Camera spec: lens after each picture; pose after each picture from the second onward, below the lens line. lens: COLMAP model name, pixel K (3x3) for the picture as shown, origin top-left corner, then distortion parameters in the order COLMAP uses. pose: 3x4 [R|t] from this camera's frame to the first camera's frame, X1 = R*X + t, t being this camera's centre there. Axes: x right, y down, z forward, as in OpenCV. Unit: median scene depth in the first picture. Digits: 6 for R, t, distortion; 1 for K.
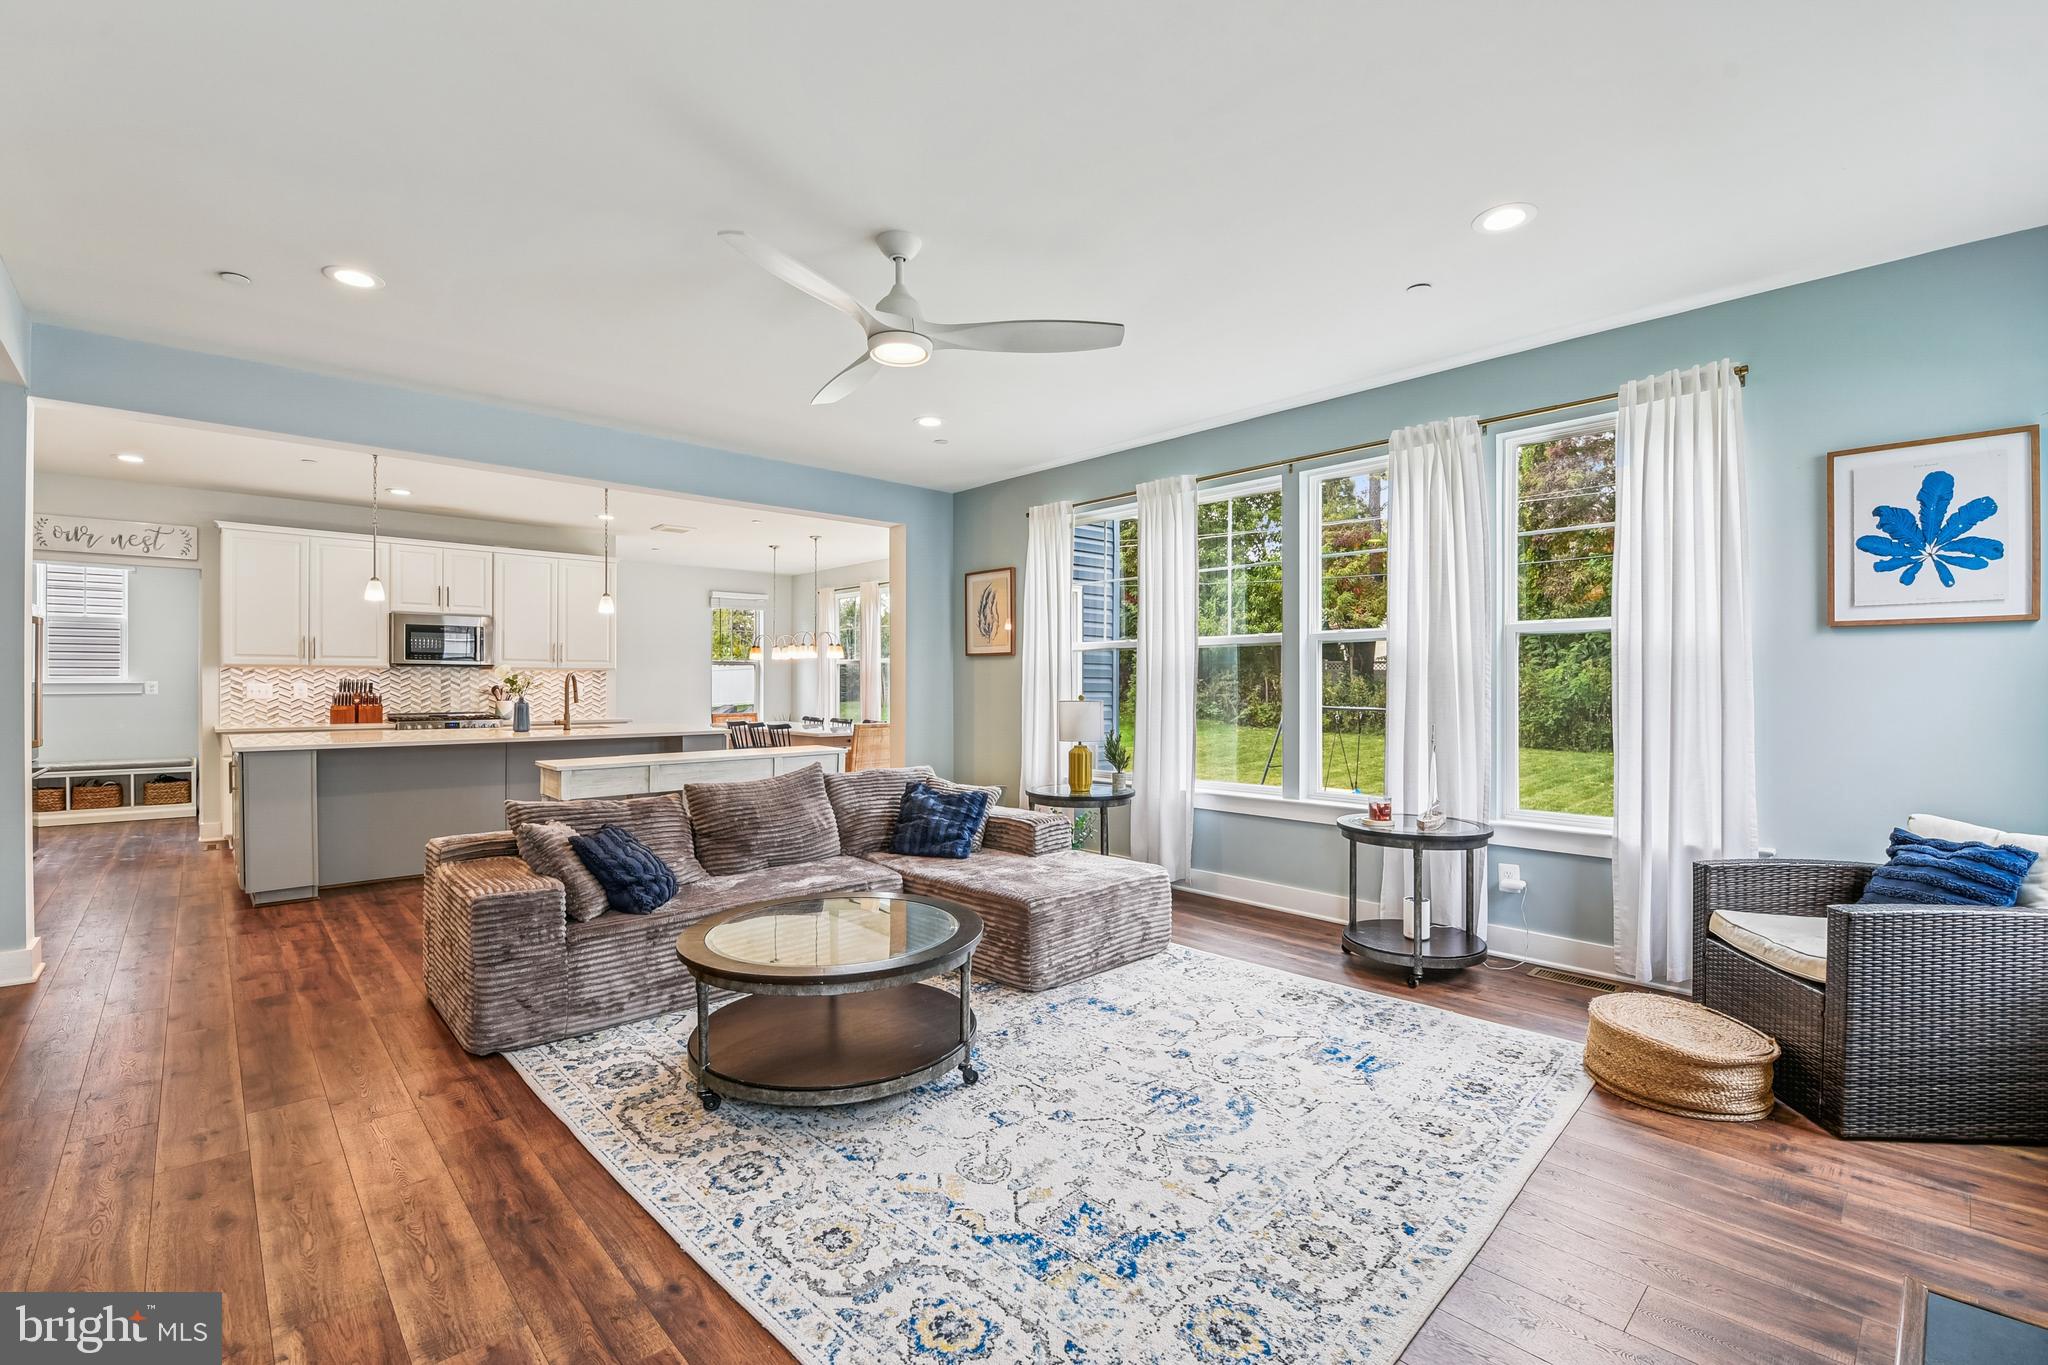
lens RADIAL K [[892.9, 0, 1025.6], [0, 892.9, 694.4], [0, 0, 1]] dist [-0.005645, -0.003556]
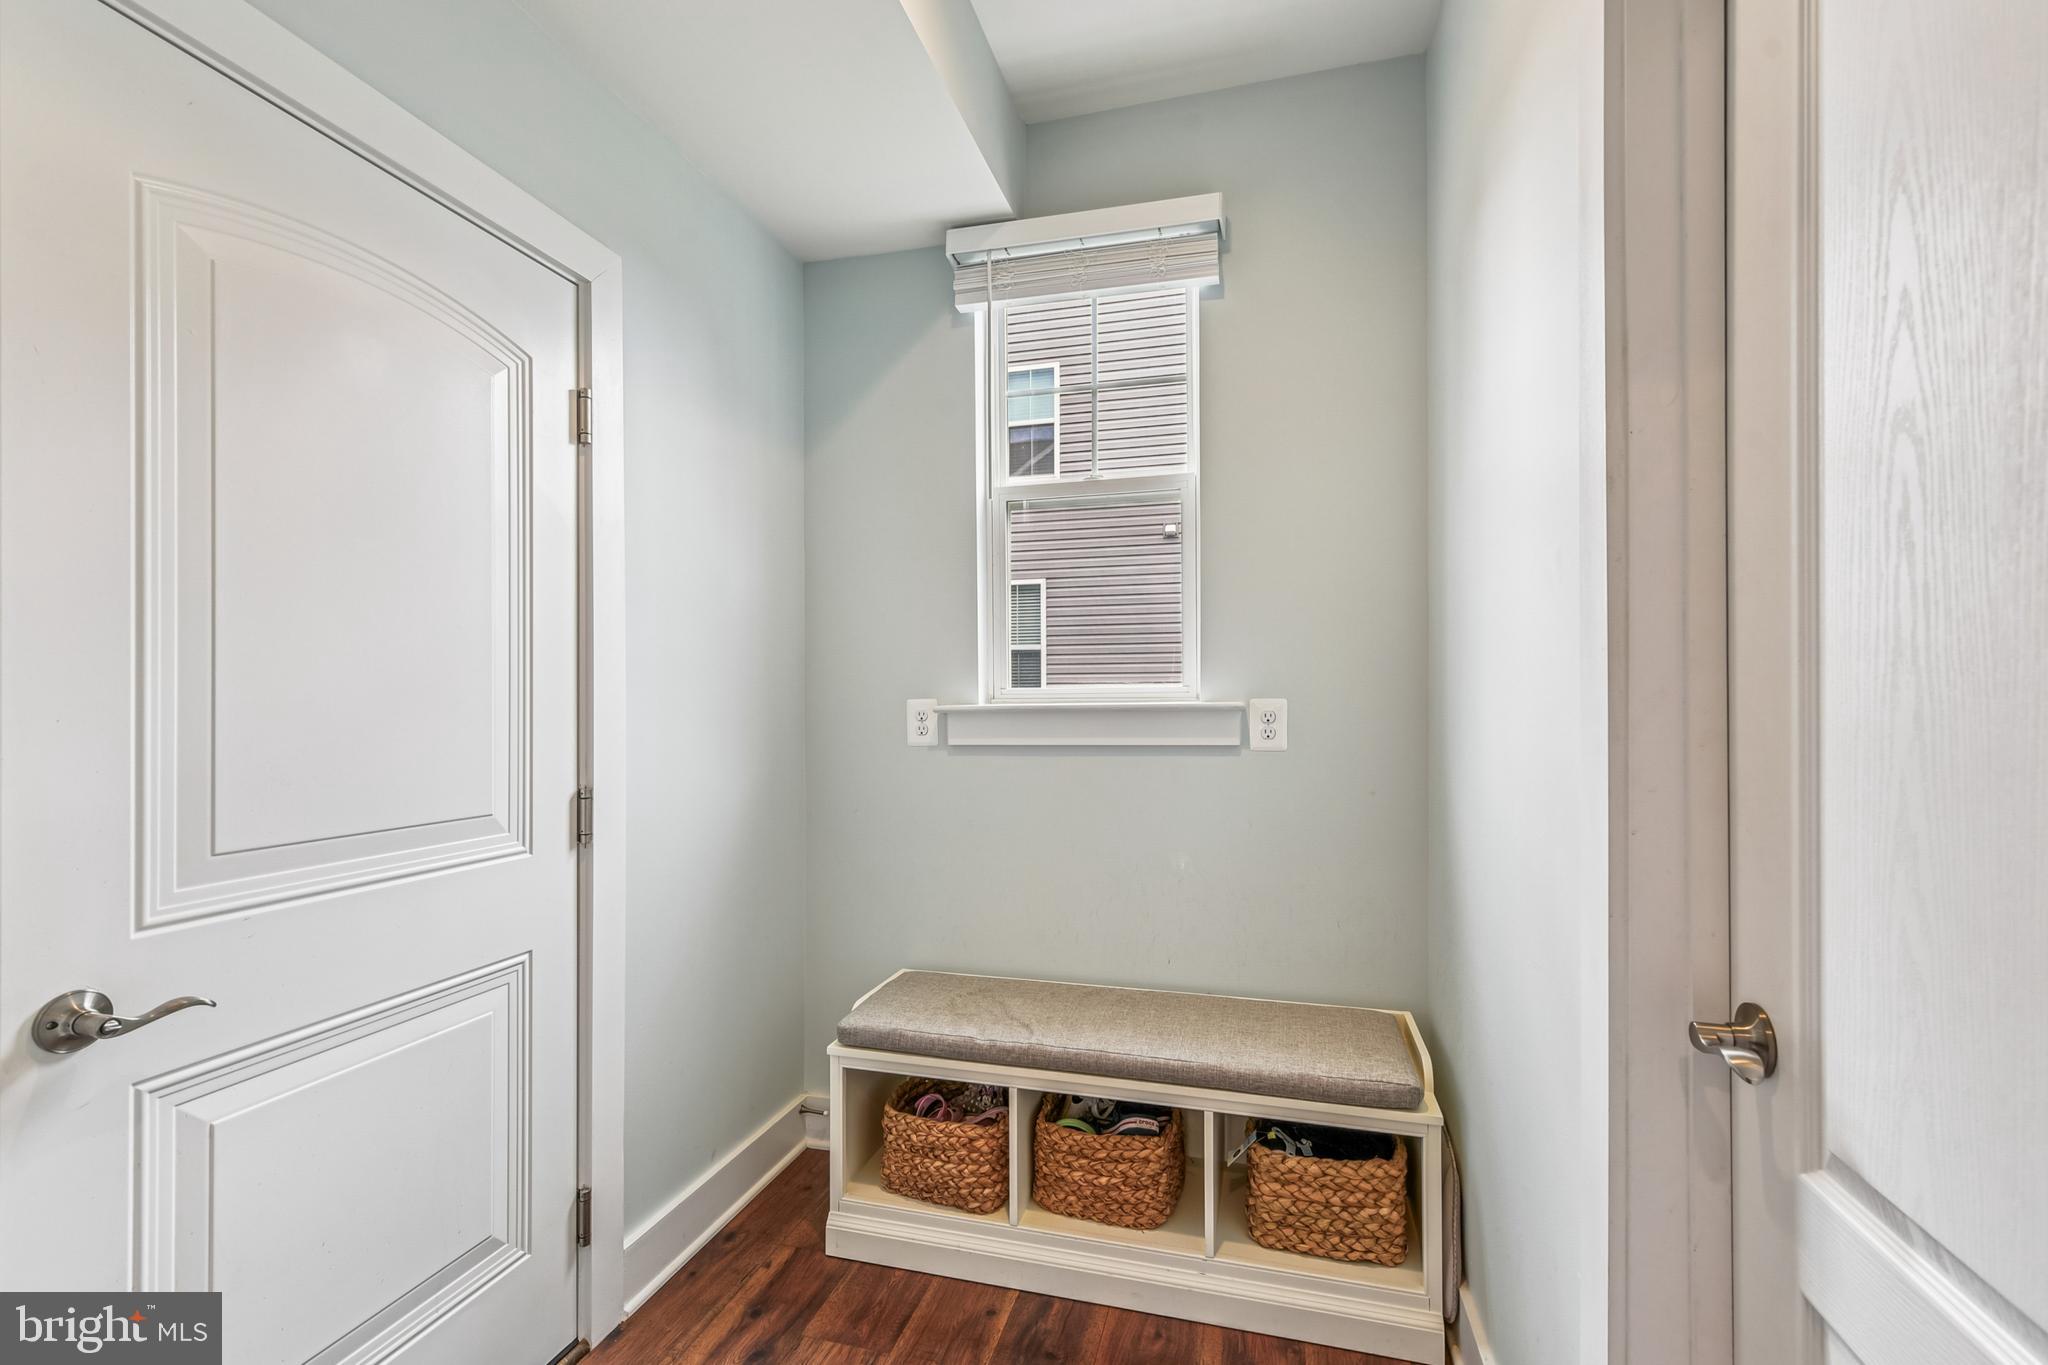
lens RADIAL K [[892.9, 0, 1017.7], [0, 892.9, 698.9], [0, 0, 1]] dist [-0.005645, -0.003556]
pose [[0.528548, -0.007114, -0.848874, -1.178623], [-0.003647, 0.999937, -0.010650, -0.017773], [0.848896, 0.008725, 0.528488, 1.171622]]
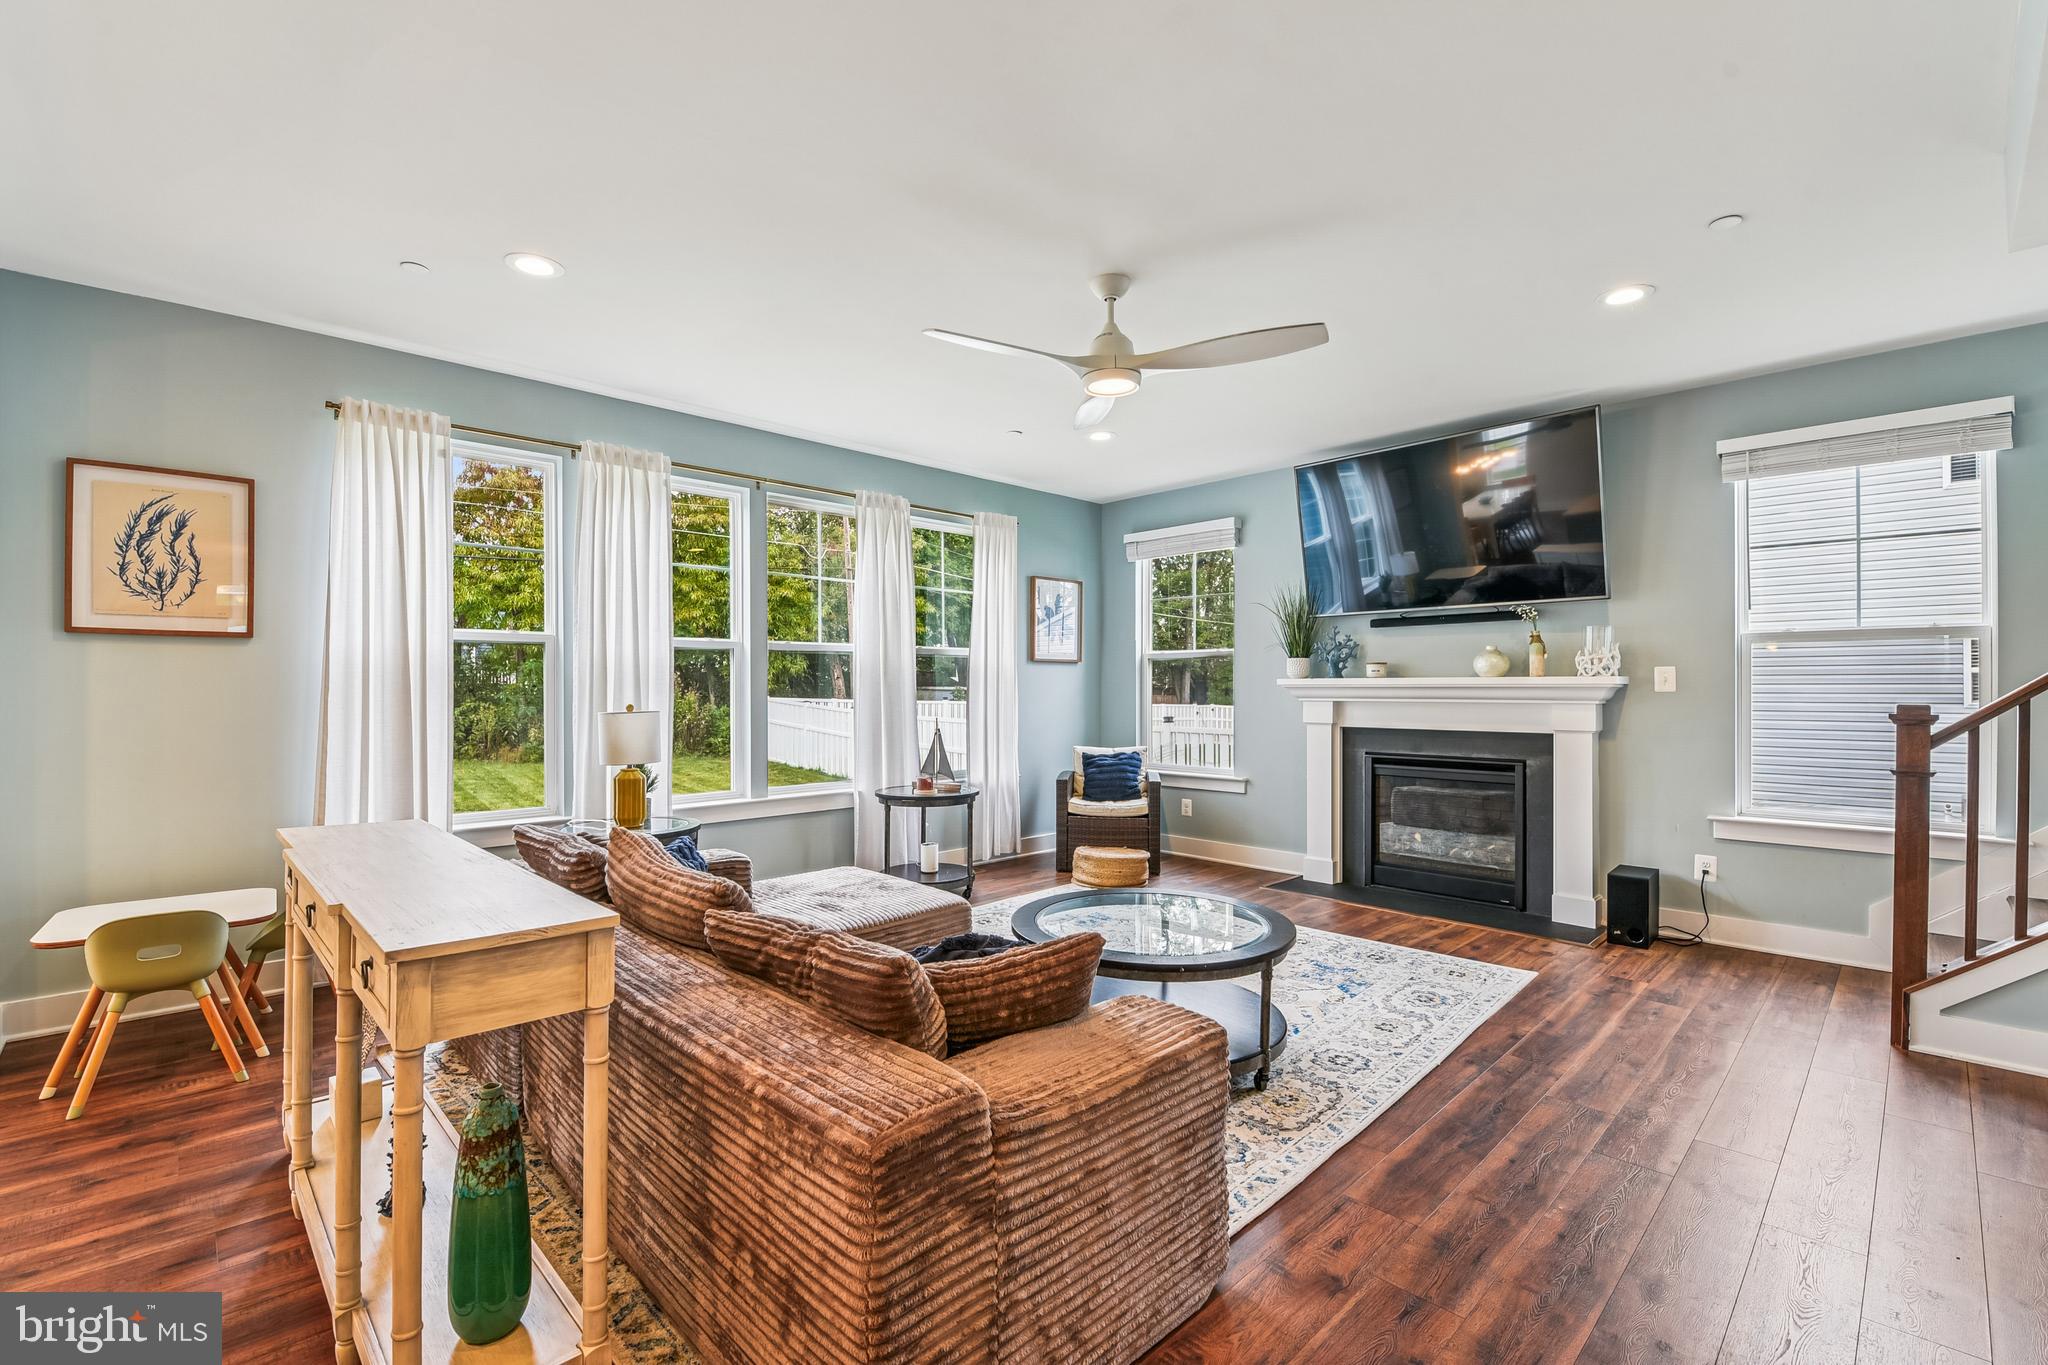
lens RADIAL K [[892.9, 0, 1023.3], [0, 892.9, 686.4], [0, 0, 1]] dist [-0.005645, -0.003556]
pose [[-0.022189, -0.000813, 0.999753, -0.668215], [0.012442, 0.999922, 0.001089, -0.010092], [-0.999676, 0.012463, -0.022177, 0.615159]]
